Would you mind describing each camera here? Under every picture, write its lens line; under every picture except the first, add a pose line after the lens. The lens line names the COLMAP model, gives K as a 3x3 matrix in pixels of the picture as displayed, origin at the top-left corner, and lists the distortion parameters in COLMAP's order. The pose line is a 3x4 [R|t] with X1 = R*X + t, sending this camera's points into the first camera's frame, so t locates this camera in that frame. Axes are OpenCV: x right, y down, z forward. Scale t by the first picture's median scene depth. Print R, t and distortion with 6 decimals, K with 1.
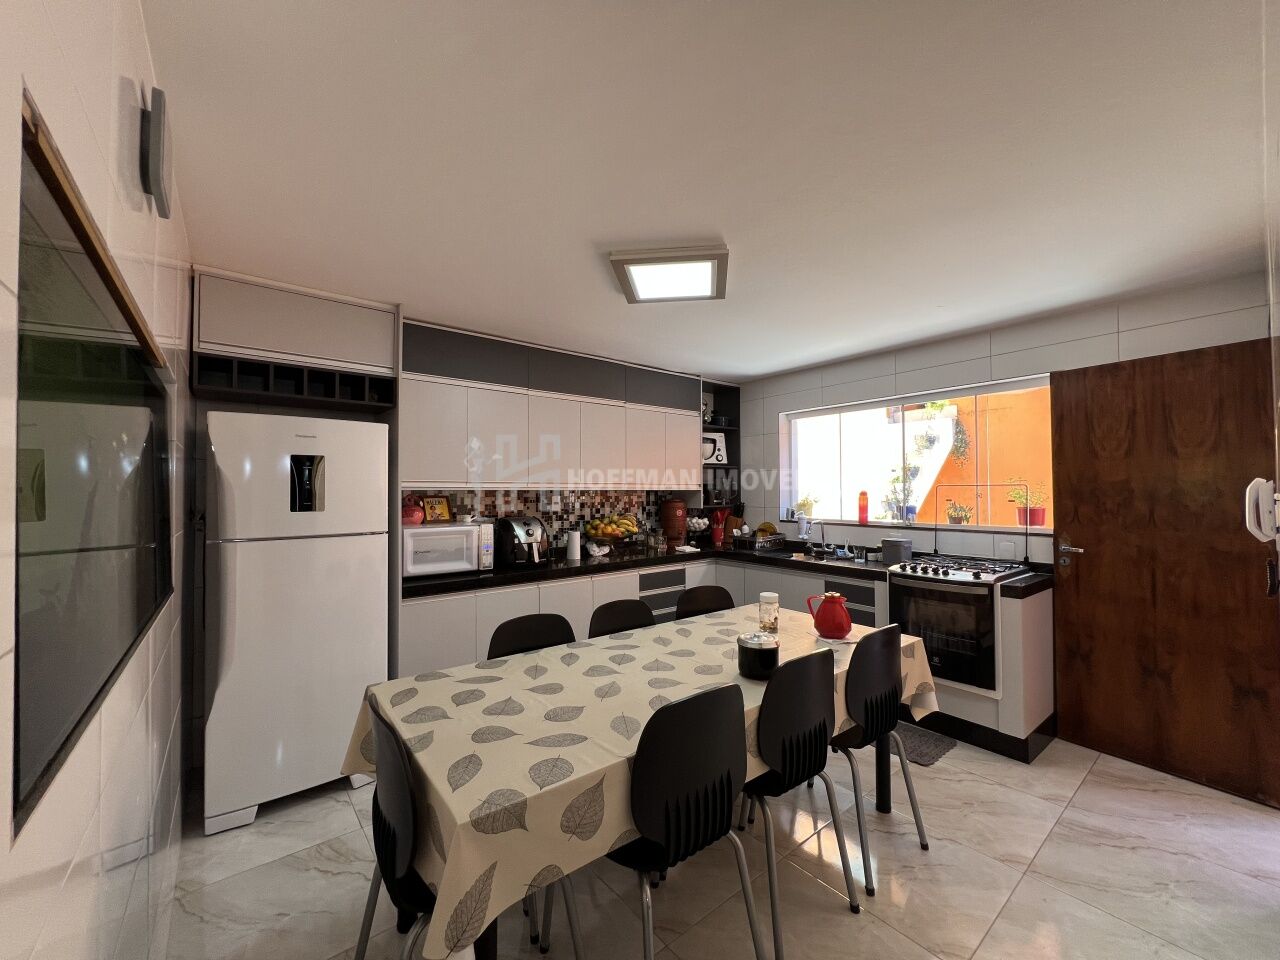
lens RADIAL K [[512.2, 0, 638.2], [0, 512.2, 484.1], [0, 0, 1]] dist [-0.000180, 0.000288]
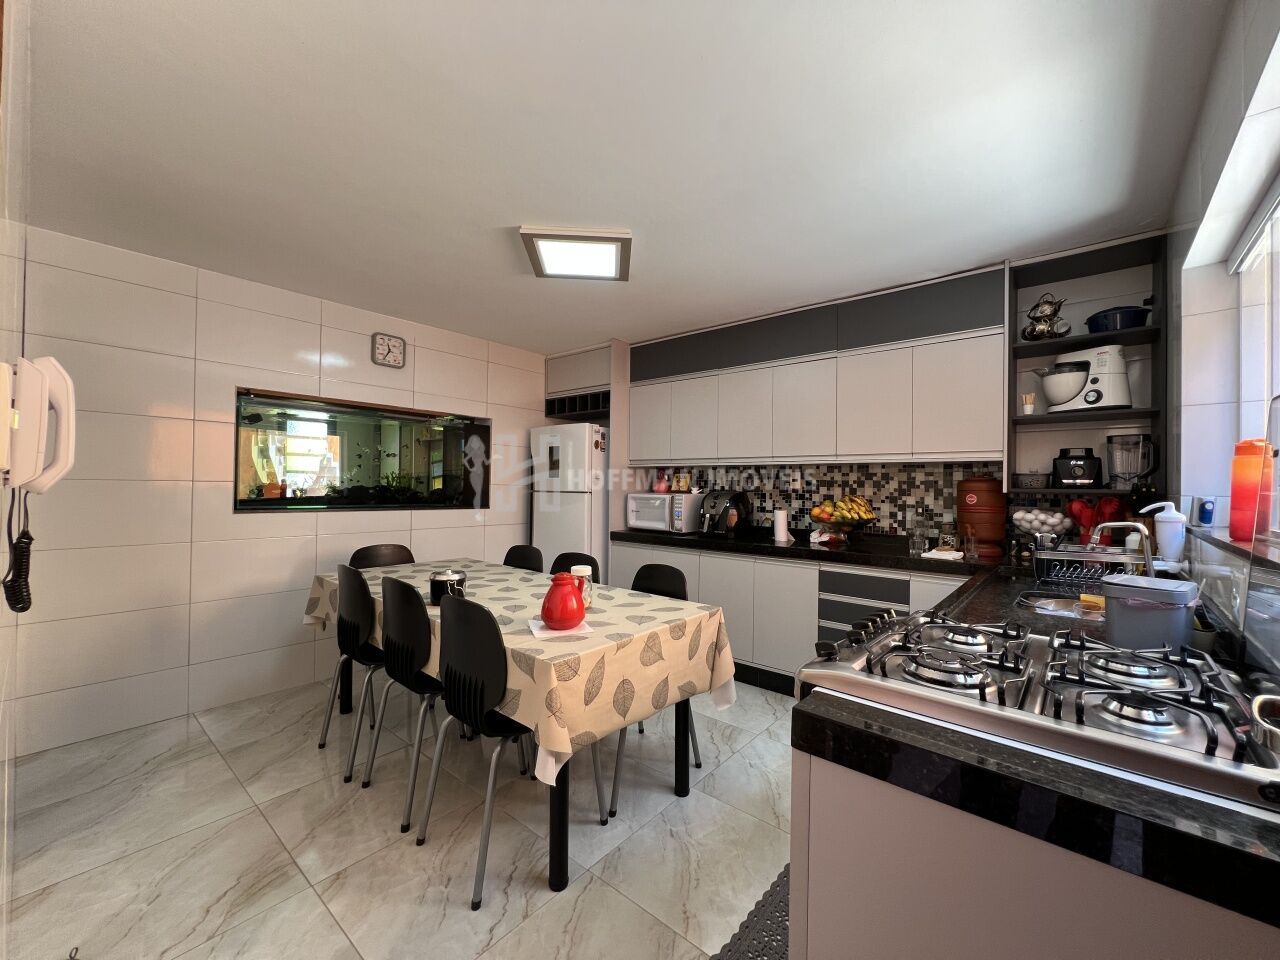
lens RADIAL K [[512.2, 0, 639.2], [0, 512.2, 479.4], [0, 0, 1]] dist [-0.000180, 0.000288]
pose [[0.187925, -0.004078, -0.982175, 0.655438], [0.000759, 0.999992, -0.004007, 0.037603], [0.982183, 0.000008, 0.187927, 0.529575]]
